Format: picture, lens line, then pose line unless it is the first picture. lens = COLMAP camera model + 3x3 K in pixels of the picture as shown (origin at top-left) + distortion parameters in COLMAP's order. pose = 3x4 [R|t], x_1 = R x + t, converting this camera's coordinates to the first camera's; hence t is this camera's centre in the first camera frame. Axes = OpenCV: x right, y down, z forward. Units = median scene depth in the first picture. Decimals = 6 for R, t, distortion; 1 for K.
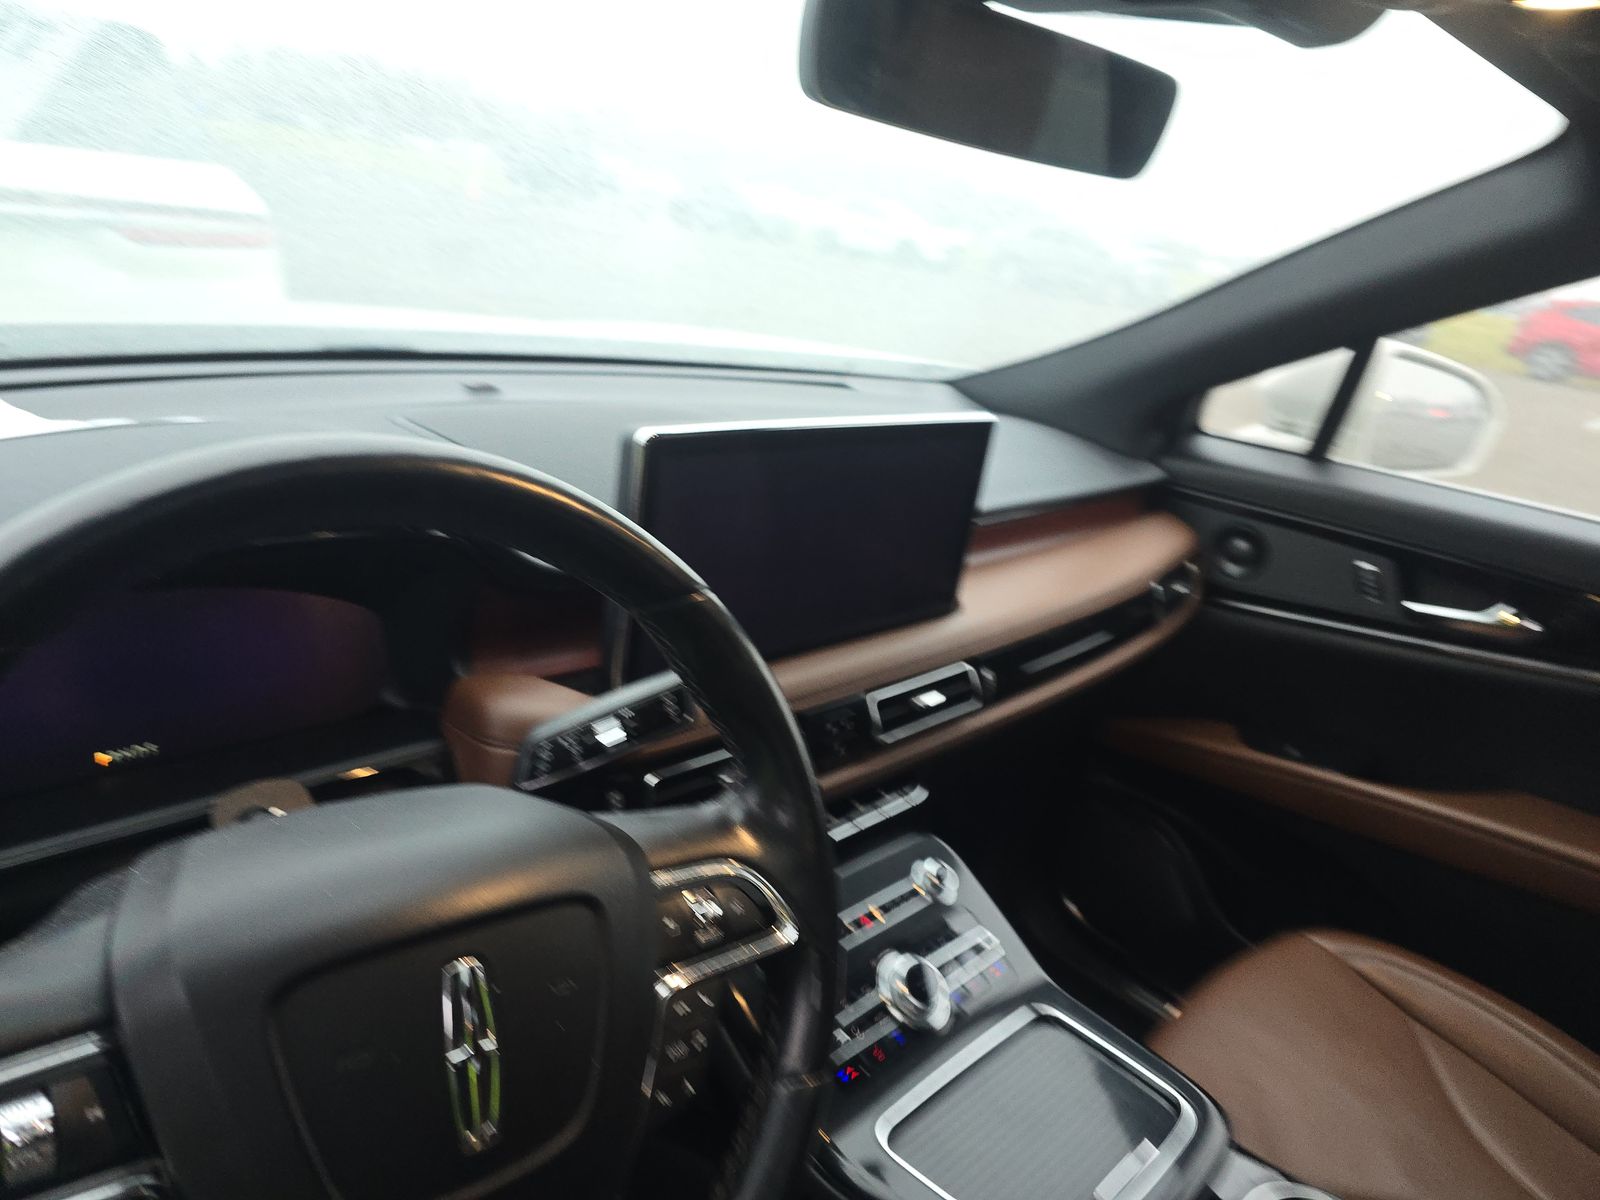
lens RADIAL K [[1076.2, 0, 803.8], [0, 1076.2, 595.3], [0, 0, 1]] dist [0.073051, -0.069965]
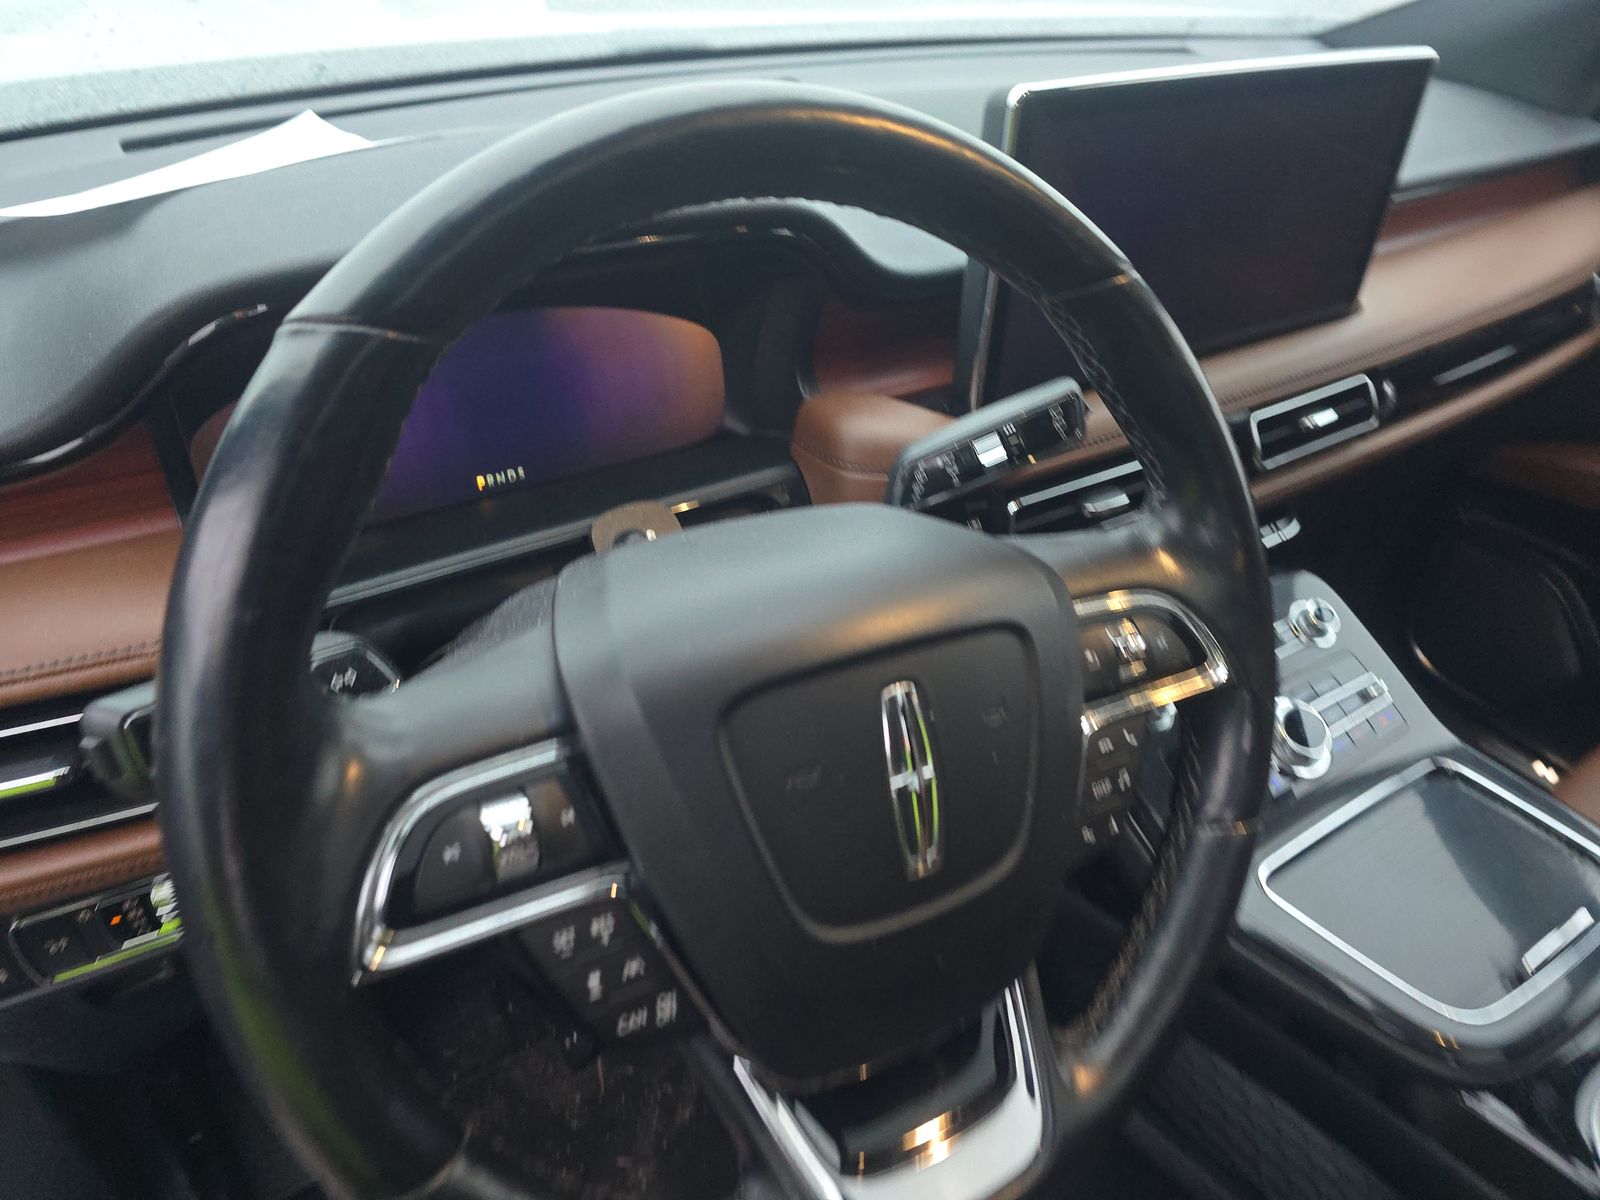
lens RADIAL K [[1075.2, 0, 805.4], [0, 1075.2, 597.7], [0, 0, 1]] dist [0.069083, -0.130012]
pose [[0.975322, 0.016820, -0.220147, -0.130393], [0.034559, 0.973174, 0.227459, 0.037171], [0.218067, -0.229454, 0.948577, 0.094709]]
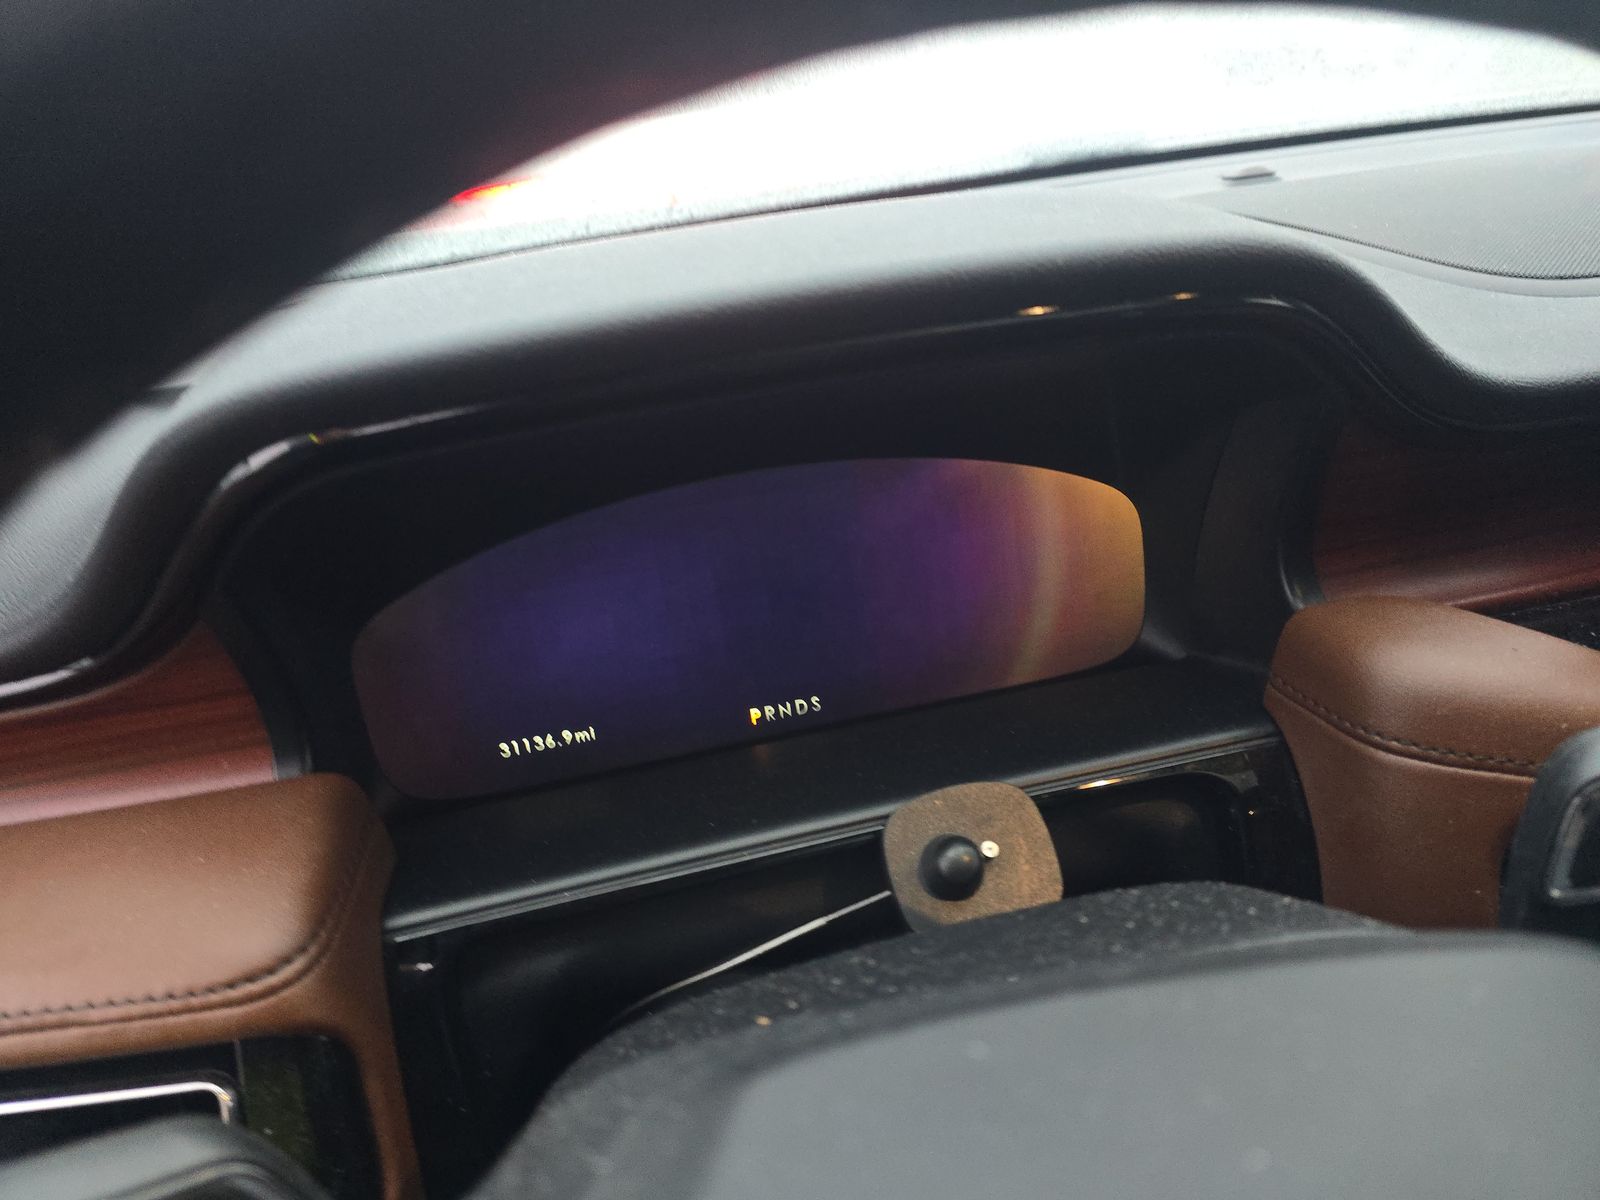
lens RADIAL K [[1076.2, 0, 803.8], [0, 1076.2, 595.3], [0, 0, 1]] dist [0.073051, -0.069965]
pose [[0.825620, 0.008783, -0.564159, -0.257100], [0.025121, 0.998315, 0.052305, 0.042985], [0.563668, -0.057357, 0.824008, 0.514432]]
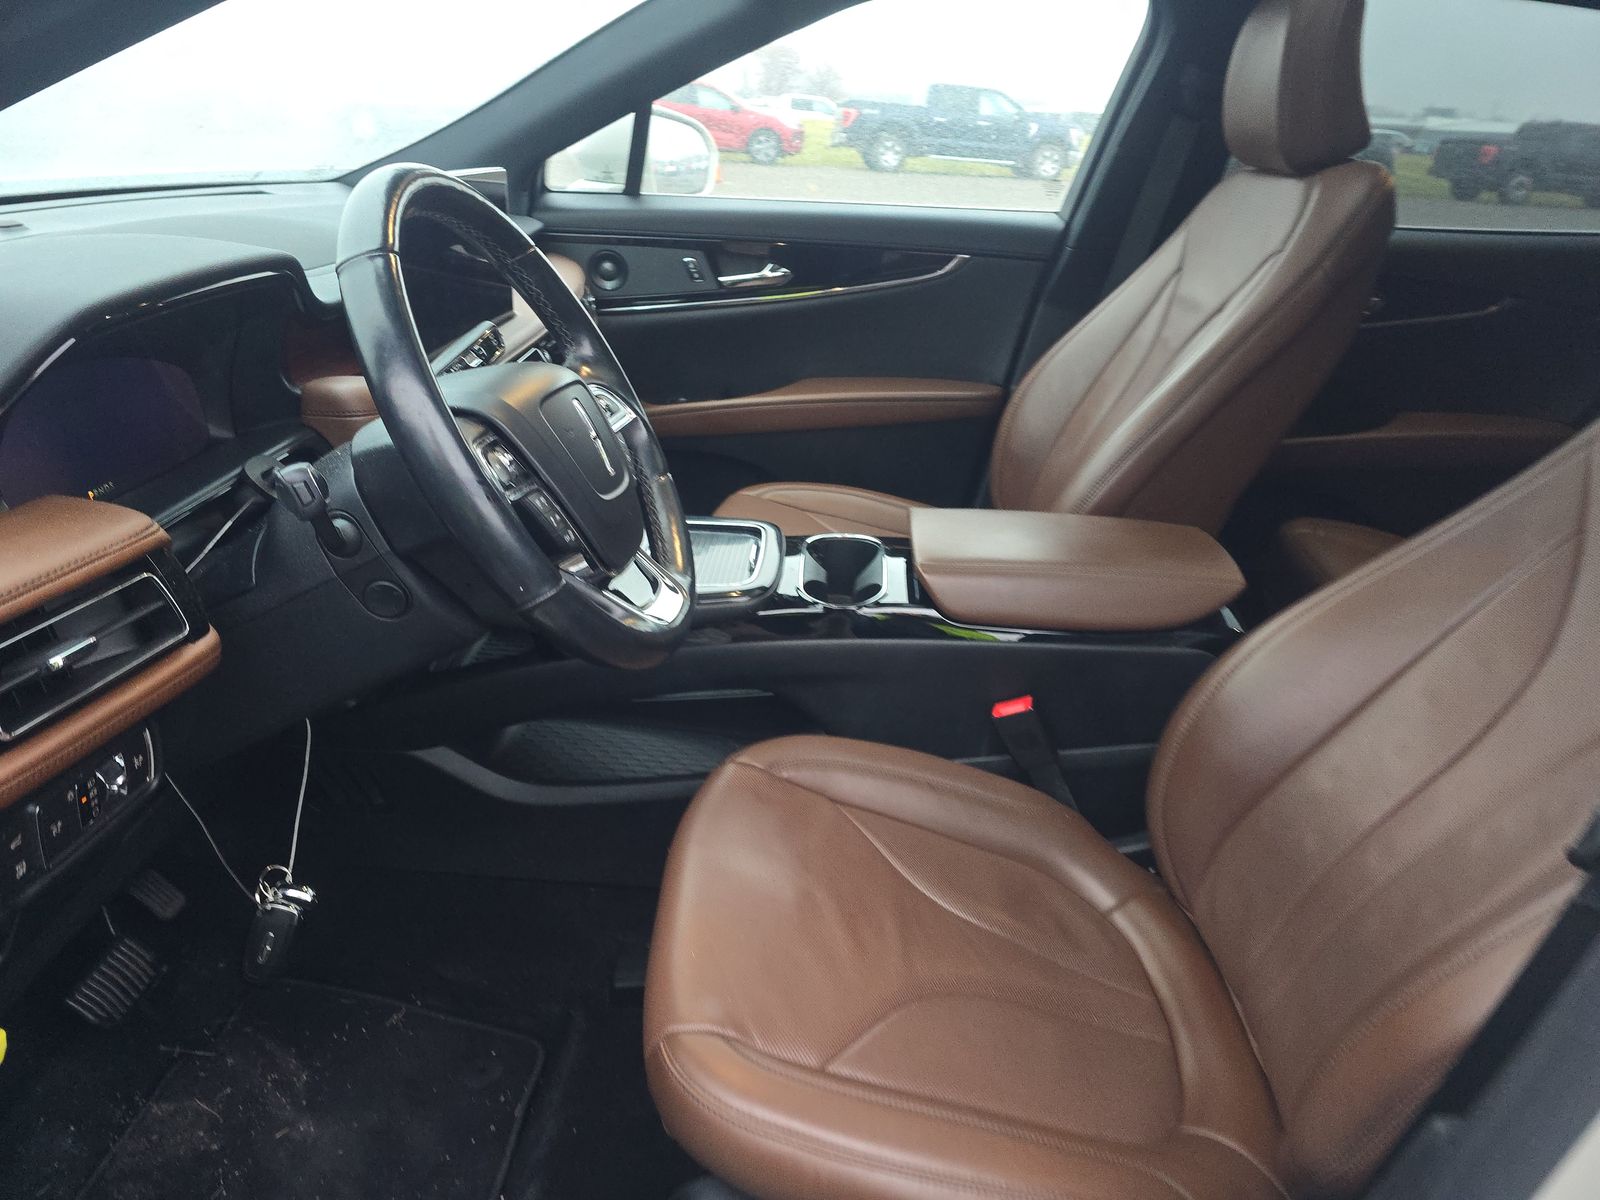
lens RADIAL K [[1076.2, 0, 803.8], [0, 1076.2, 595.3], [0, 0, 1]] dist [0.073051, -0.069965]
pose [[0.733332, -0.367504, 0.571984, -0.888703], [0.279096, 0.929883, 0.239632, 0.202002], [-0.619944, -0.016091, 0.784481, -0.659183]]
